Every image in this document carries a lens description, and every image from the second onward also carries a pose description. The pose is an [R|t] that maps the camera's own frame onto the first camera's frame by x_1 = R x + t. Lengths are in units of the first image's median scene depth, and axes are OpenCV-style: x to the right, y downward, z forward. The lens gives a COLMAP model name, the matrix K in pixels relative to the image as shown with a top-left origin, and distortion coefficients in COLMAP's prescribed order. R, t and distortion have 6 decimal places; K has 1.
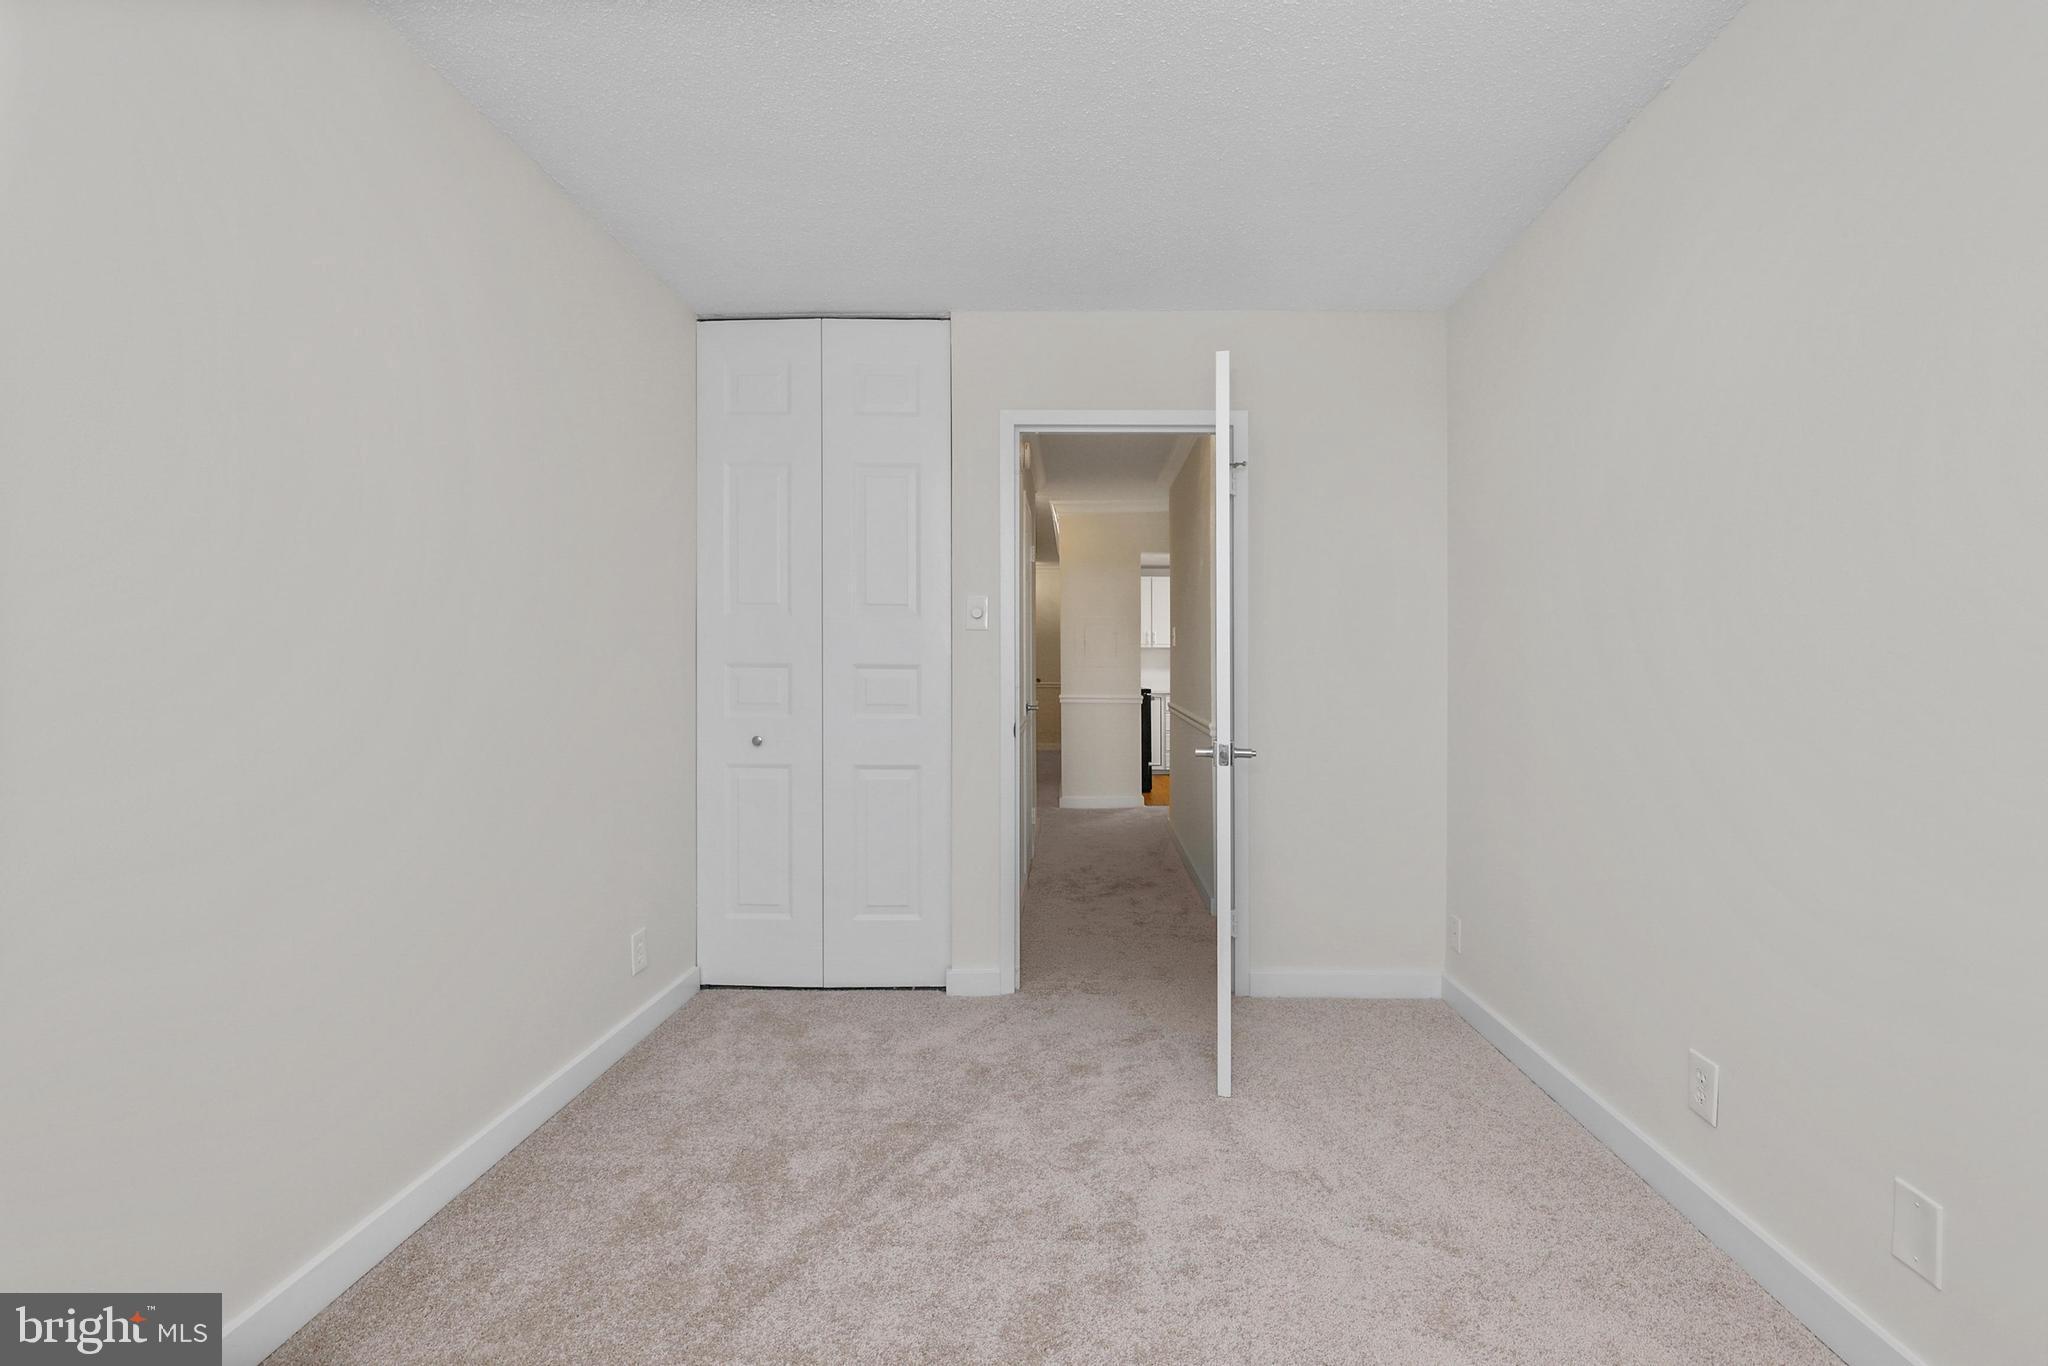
lens RADIAL K [[882.7, 0, 1022.7], [0, 882.7, 674.2], [0, 0, 1]] dist [0.000976, 0.000673]
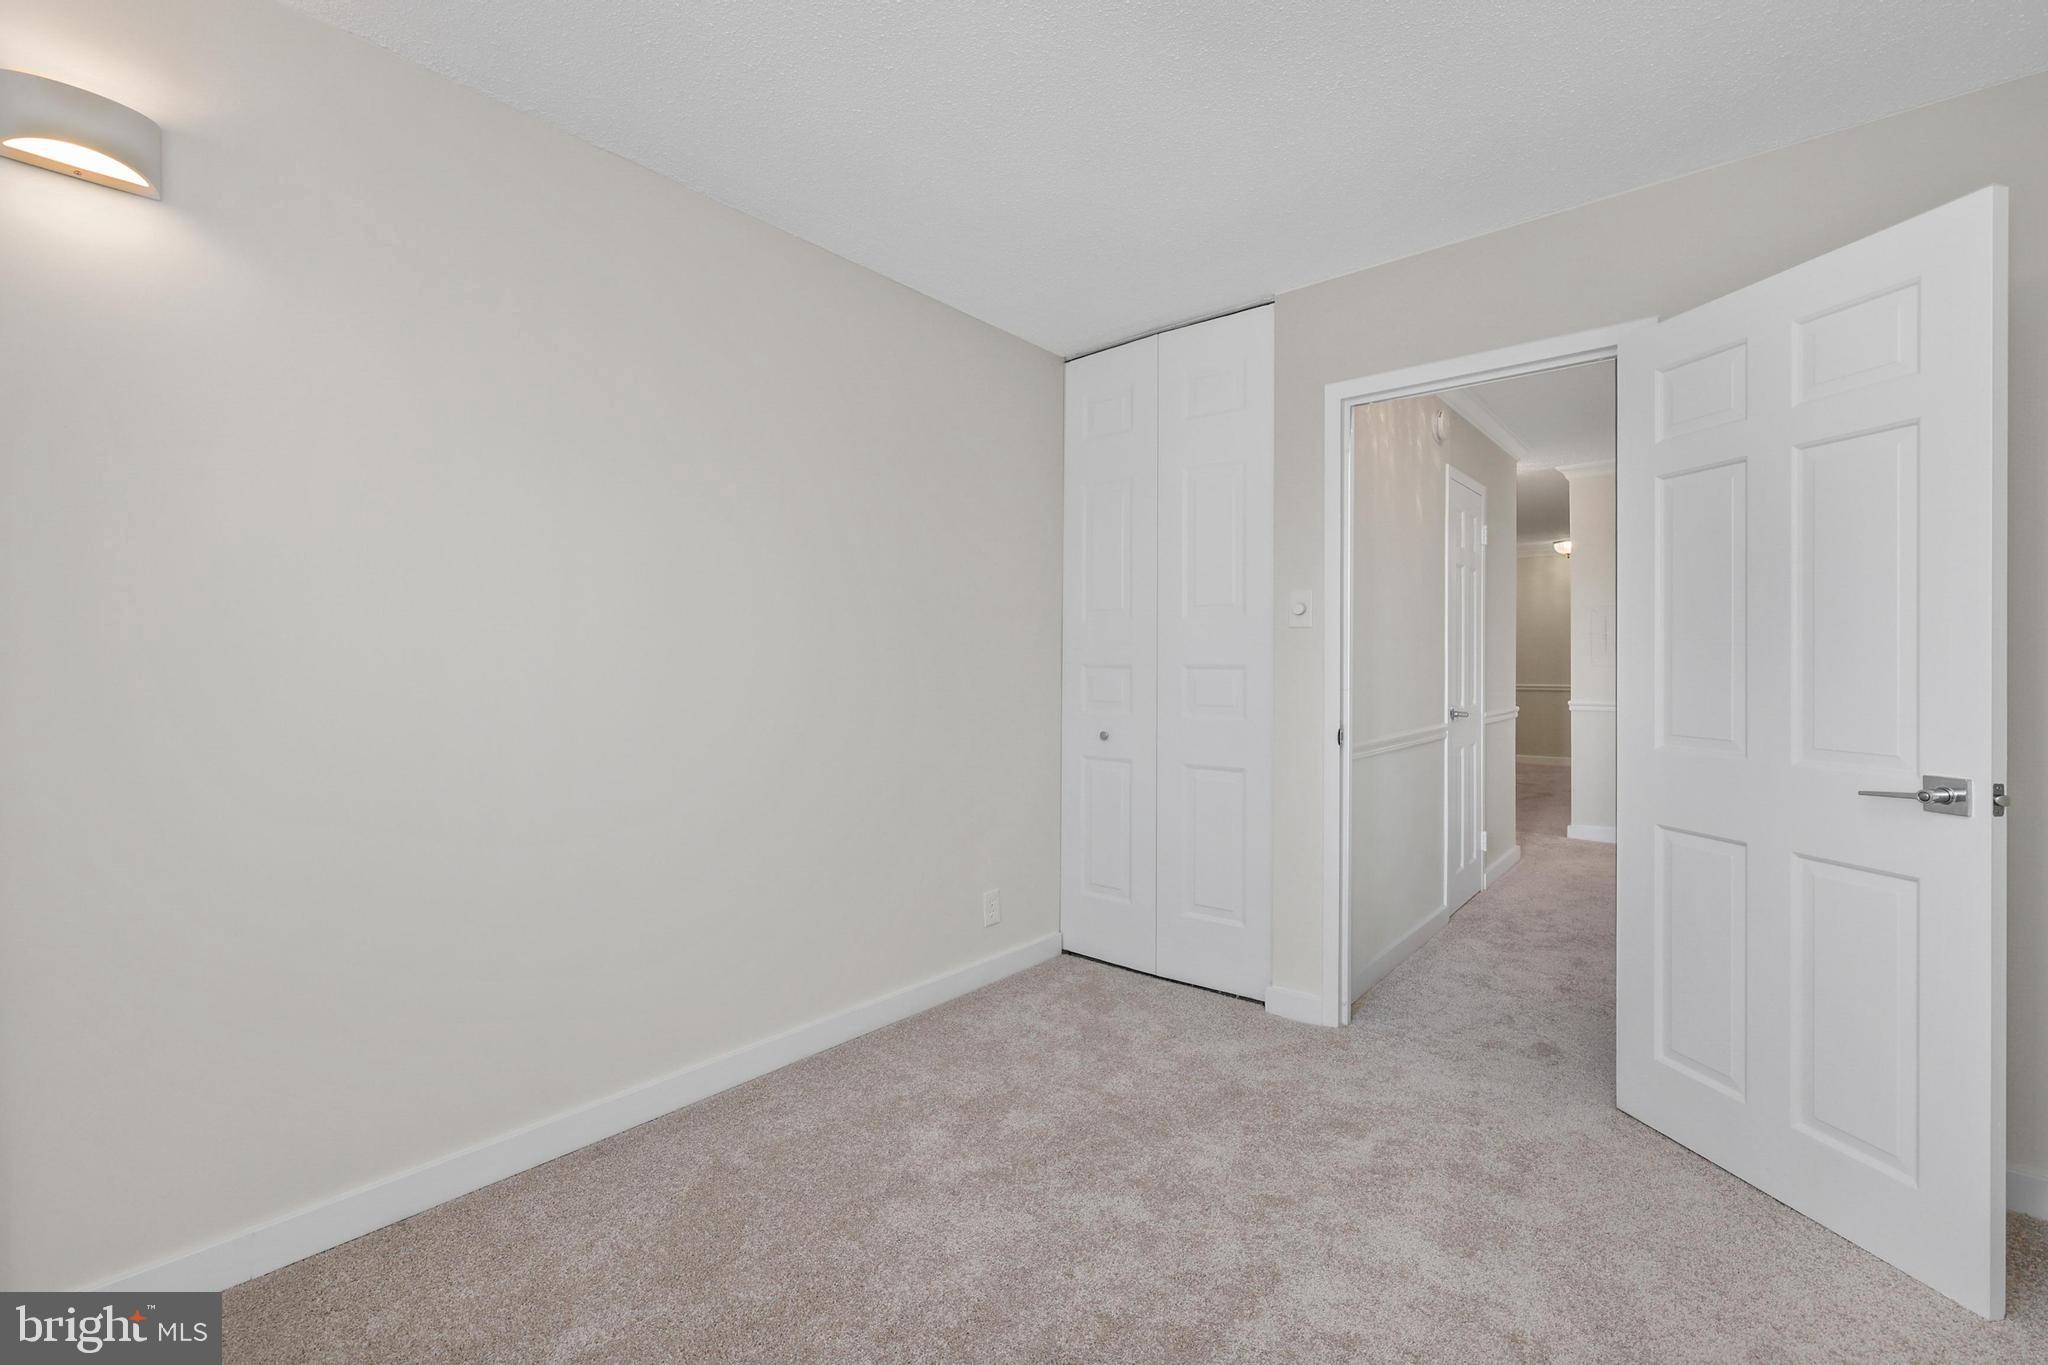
lens RADIAL K [[861.0, 0, 1026.8], [0, 861.0, 673.3], [0, 0, 1]] dist [-0.000574, 0.000066]
pose [[0.783670, 0.002882, -0.621171, 0.321689], [-0.004289, 0.999991, -0.000772, -0.000017], [0.621162, 0.003269, 0.783675, 0.122802]]
